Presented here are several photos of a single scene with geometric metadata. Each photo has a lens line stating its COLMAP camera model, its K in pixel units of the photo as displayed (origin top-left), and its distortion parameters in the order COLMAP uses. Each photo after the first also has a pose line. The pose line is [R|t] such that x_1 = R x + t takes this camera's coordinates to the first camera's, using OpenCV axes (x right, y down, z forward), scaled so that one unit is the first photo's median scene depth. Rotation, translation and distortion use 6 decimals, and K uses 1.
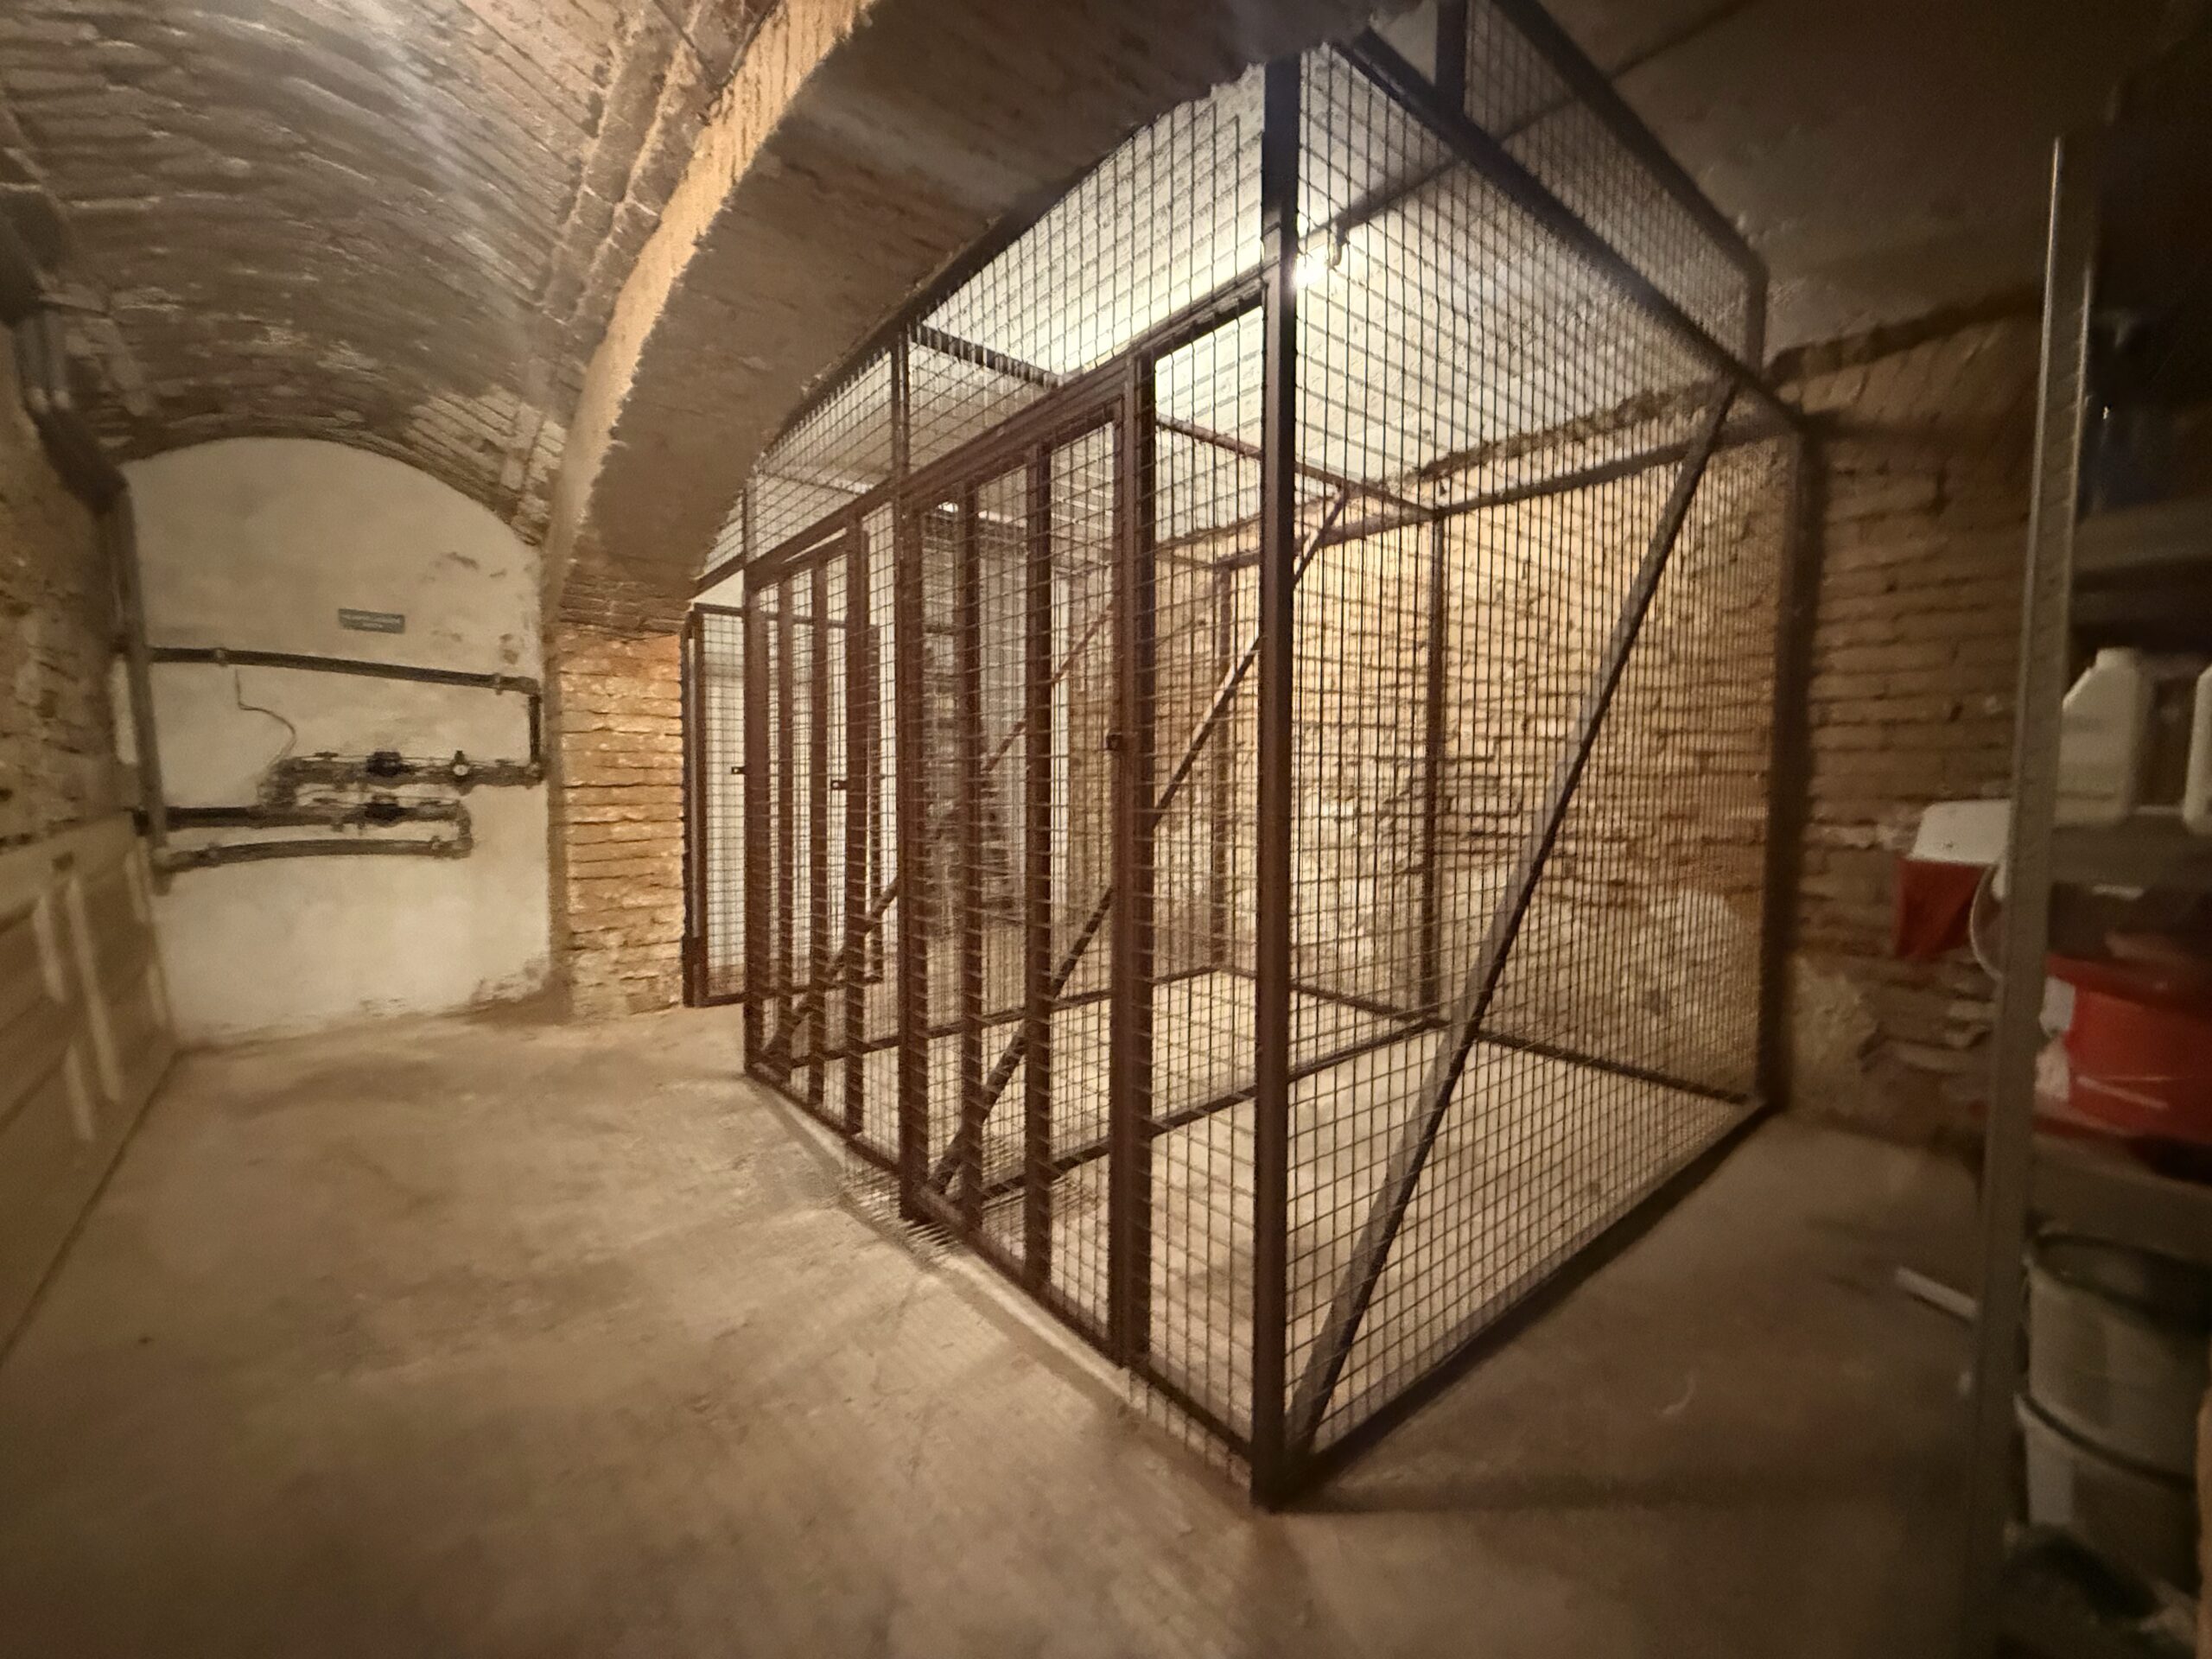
lens RADIAL K [[882.5, 0, 1088.9], [0, 882.5, 823.5], [0, 0, 1]] dist [0.000563, -0.000389]
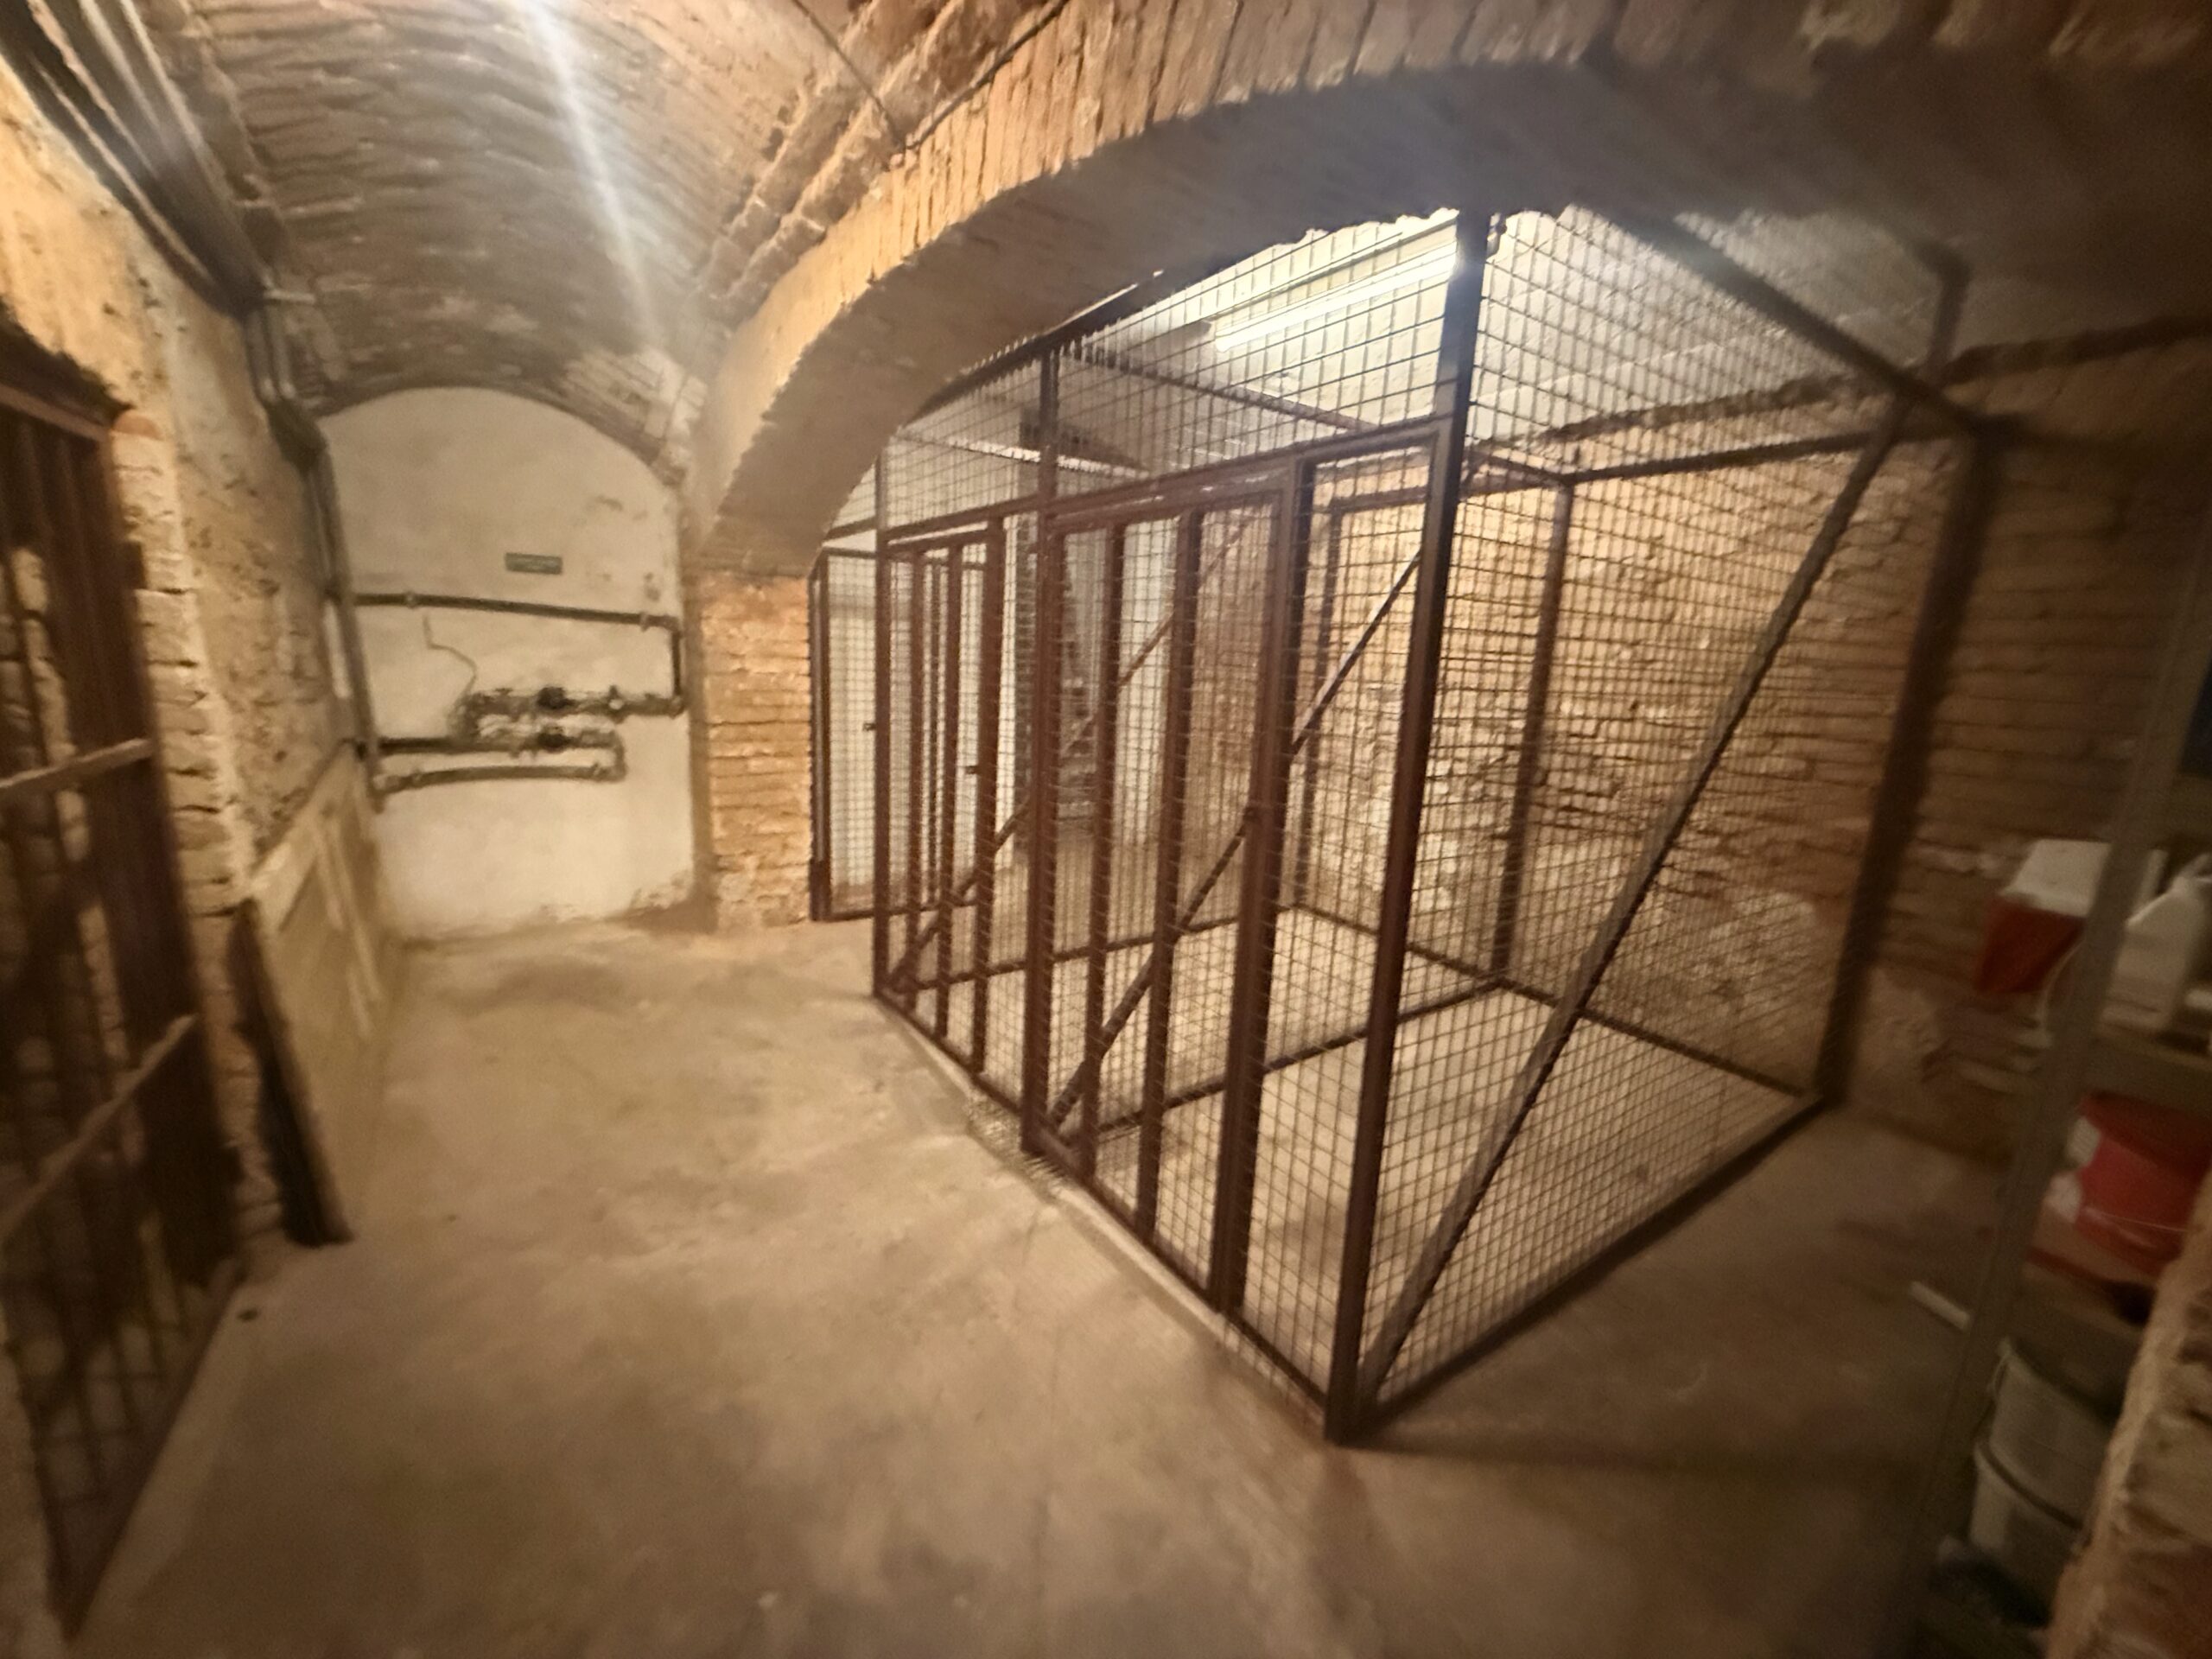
lens RADIAL K [[882.5, 0, 1088.9], [0, 882.5, 823.5], [0, 0, 1]] dist [0.000563, -0.000389]
pose [[0.995918, 0.055358, -0.071292, -0.053526], [-0.044460, 0.988244, 0.146275, -0.131214], [0.078551, -0.142508, 0.986672, -0.071702]]
